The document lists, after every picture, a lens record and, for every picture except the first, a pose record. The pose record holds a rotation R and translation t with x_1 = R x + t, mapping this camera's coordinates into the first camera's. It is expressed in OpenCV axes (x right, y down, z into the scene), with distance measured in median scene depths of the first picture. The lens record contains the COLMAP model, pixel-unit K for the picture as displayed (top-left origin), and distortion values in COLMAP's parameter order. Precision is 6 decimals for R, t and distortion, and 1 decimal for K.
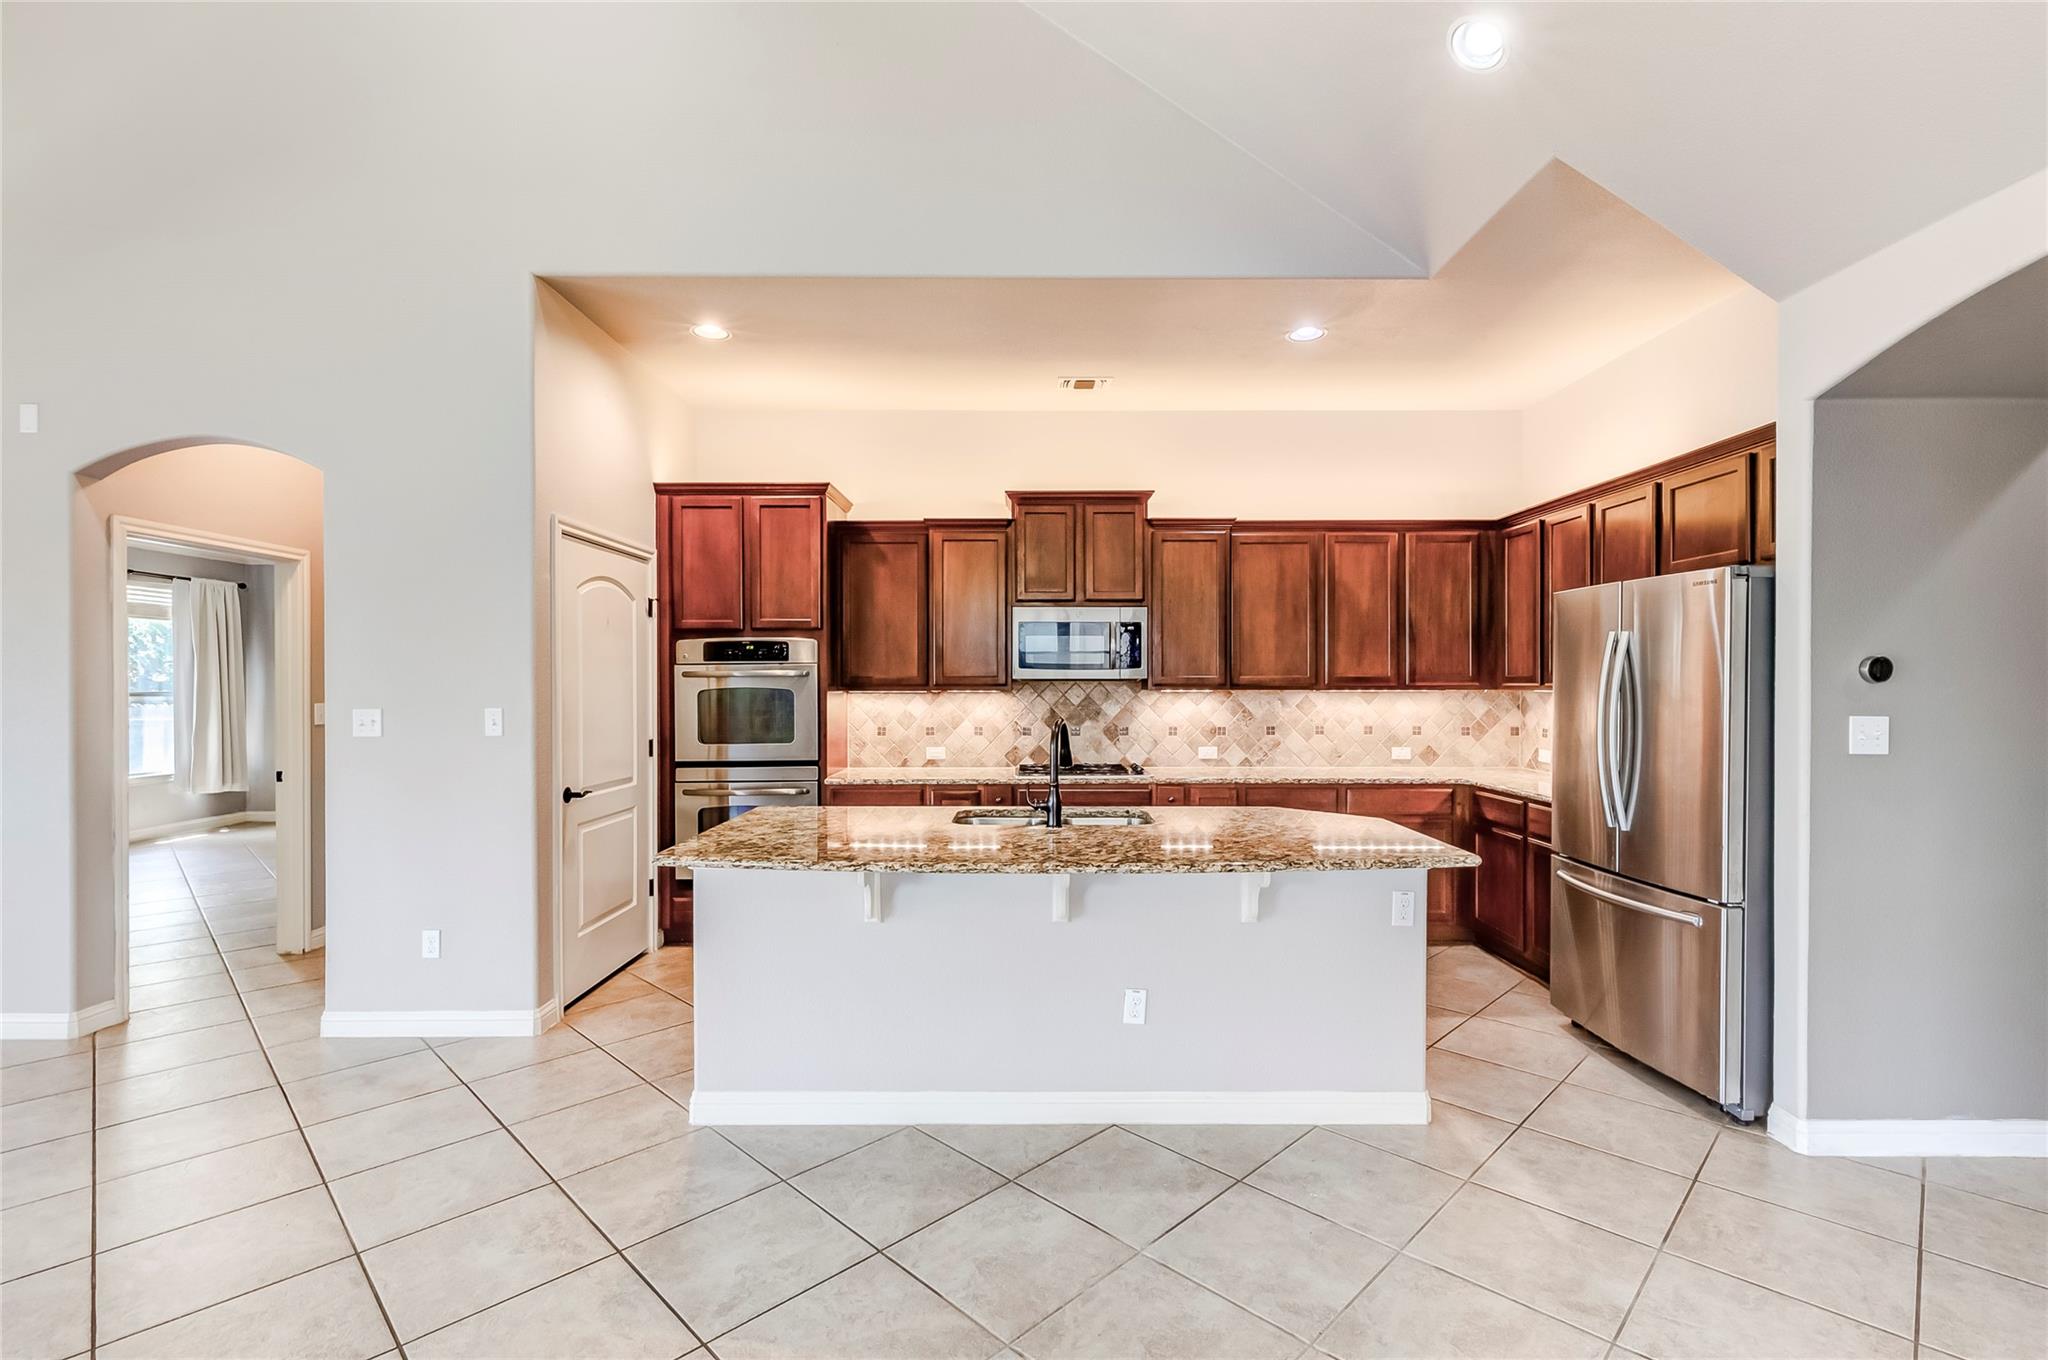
lens RADIAL K [[921.8, 0, 1019.3], [0, 921.8, 687.2], [0, 0, 1]] dist [0.004516, -0.001123]
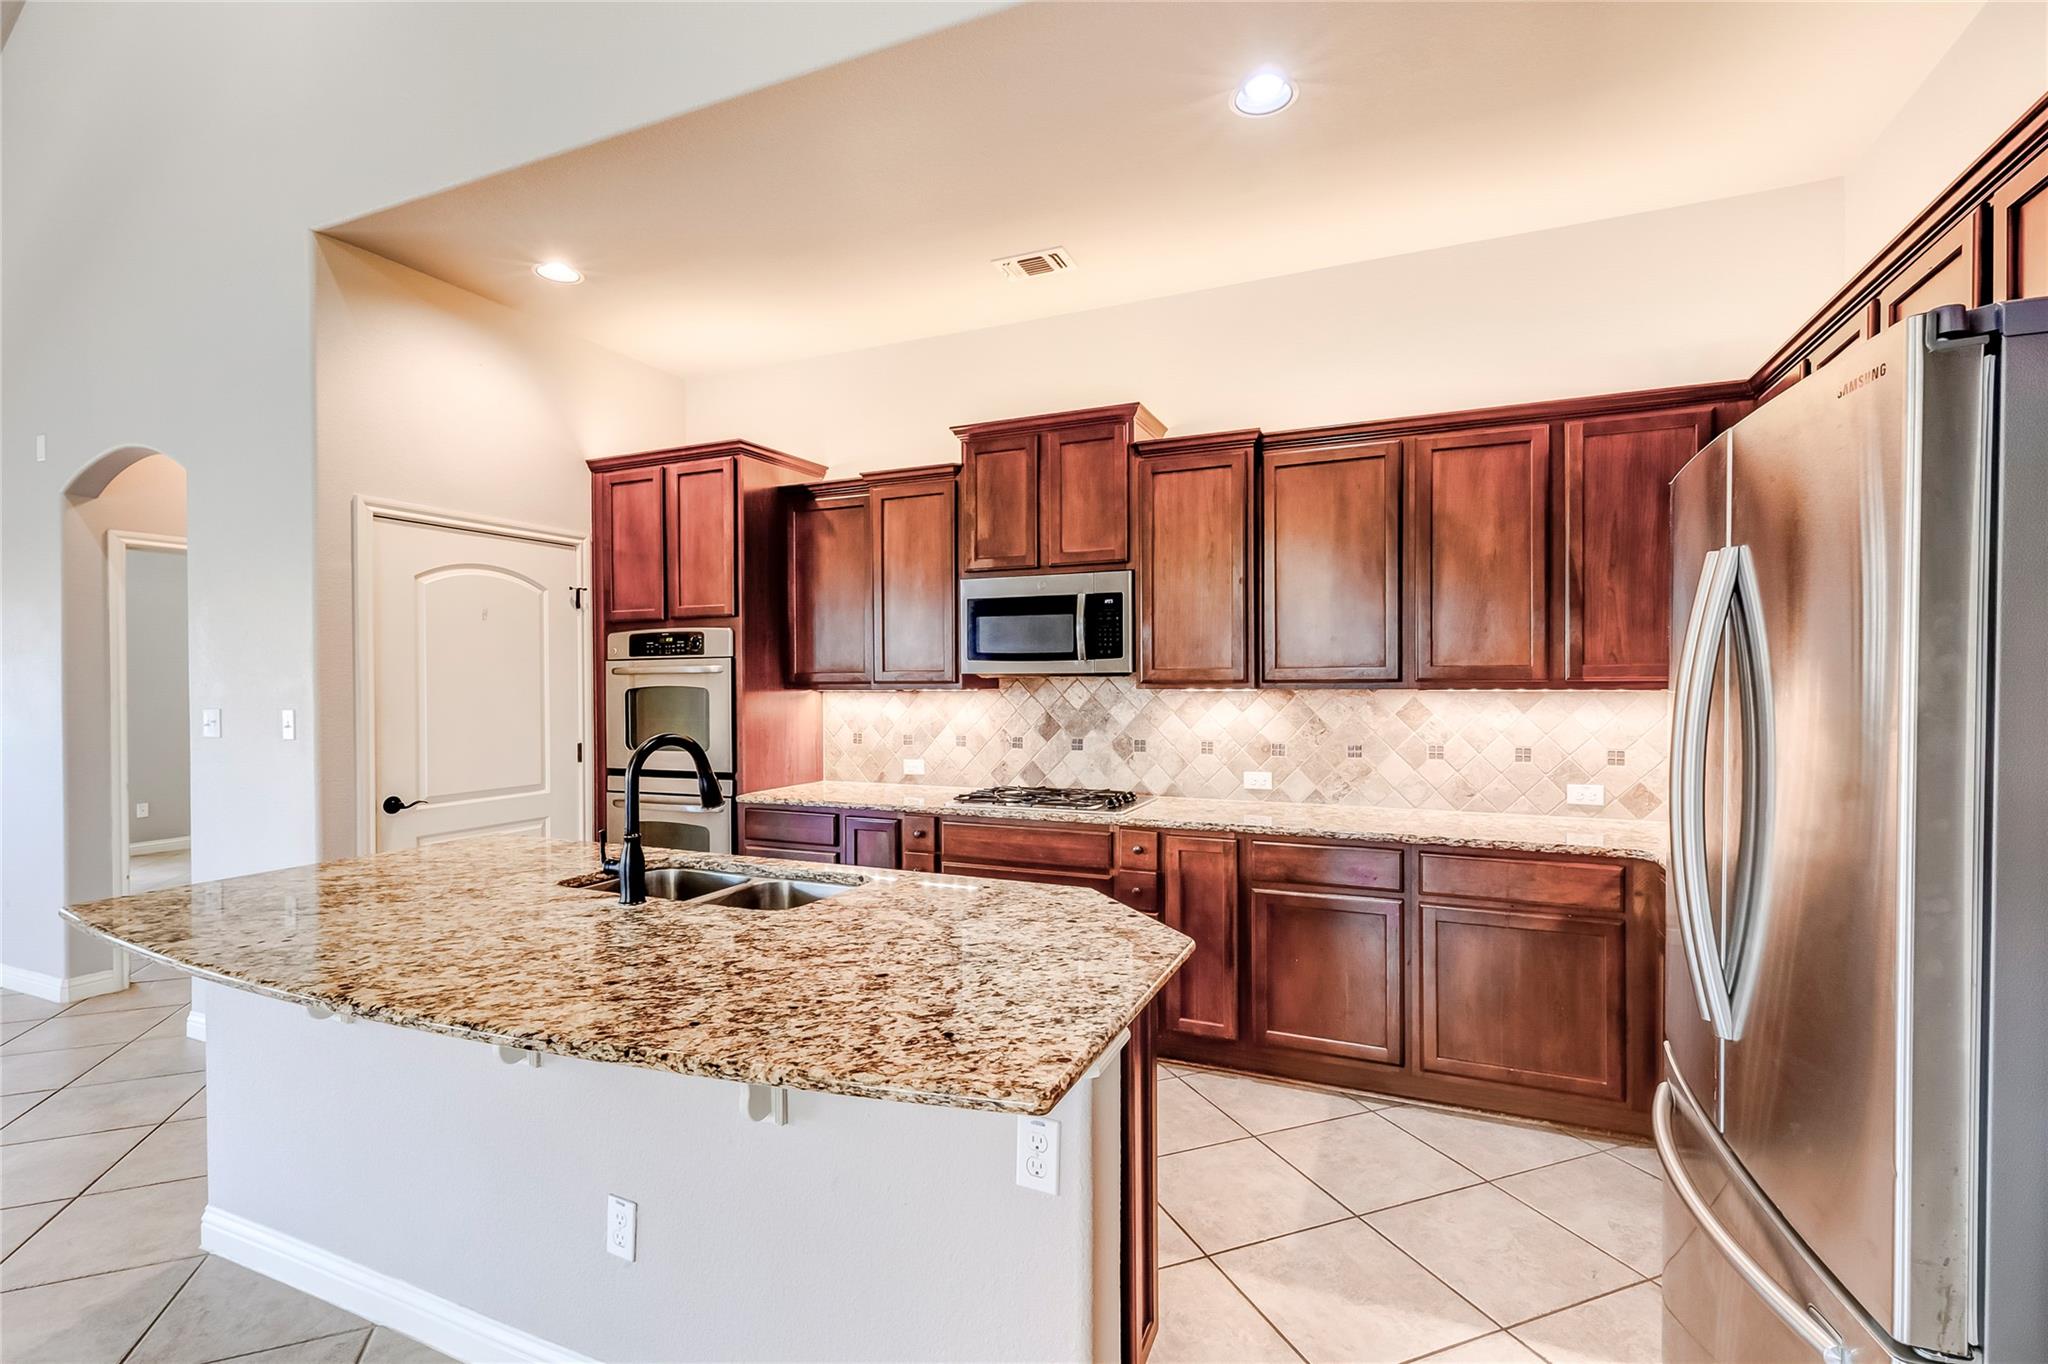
lens RADIAL K [[921.8, 0, 1021.2], [0, 921.8, 693.8], [0, 0, 1]] dist [0.004516, -0.001123]
pose [[0.915734, 0.002964, -0.401775, 0.342889], [0.001541, 0.999940, 0.010888, -0.001275], [0.401783, -0.010590, 0.915674, 0.323971]]
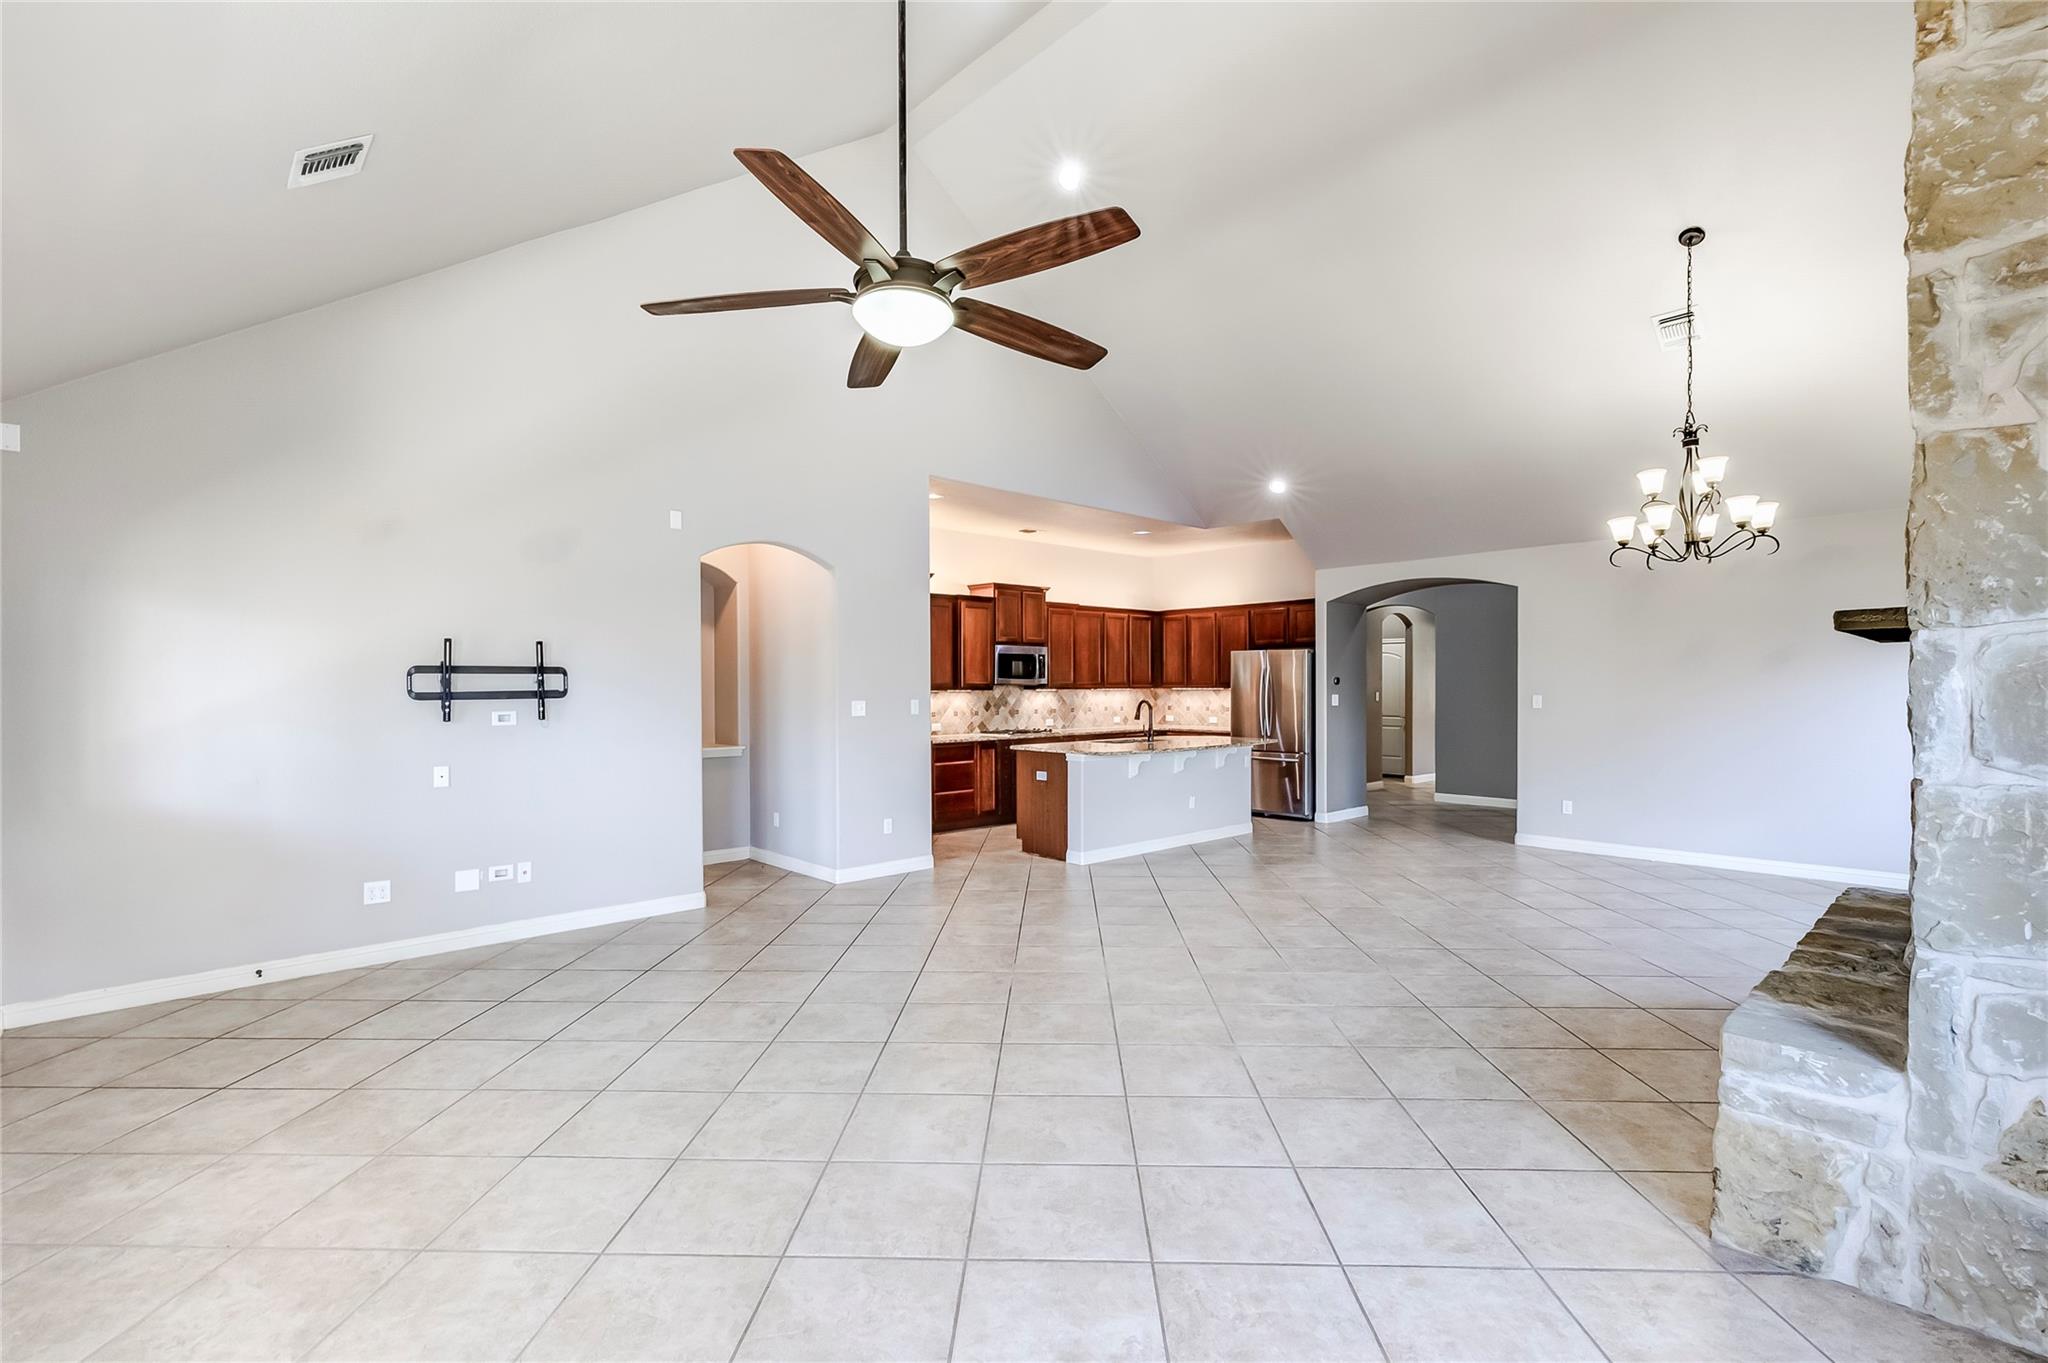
lens RADIAL K [[921.8, 0, 1015.3], [0, 921.8, 685.3], [0, 0, 1]] dist [0.004516, -0.001123]
pose [[0.738348, -0.002680, 0.674414, -1.225707], [0.007235, 0.999966, -0.003947, 0.001366], [-0.674381, 0.007793, 0.738343, -0.394243]]
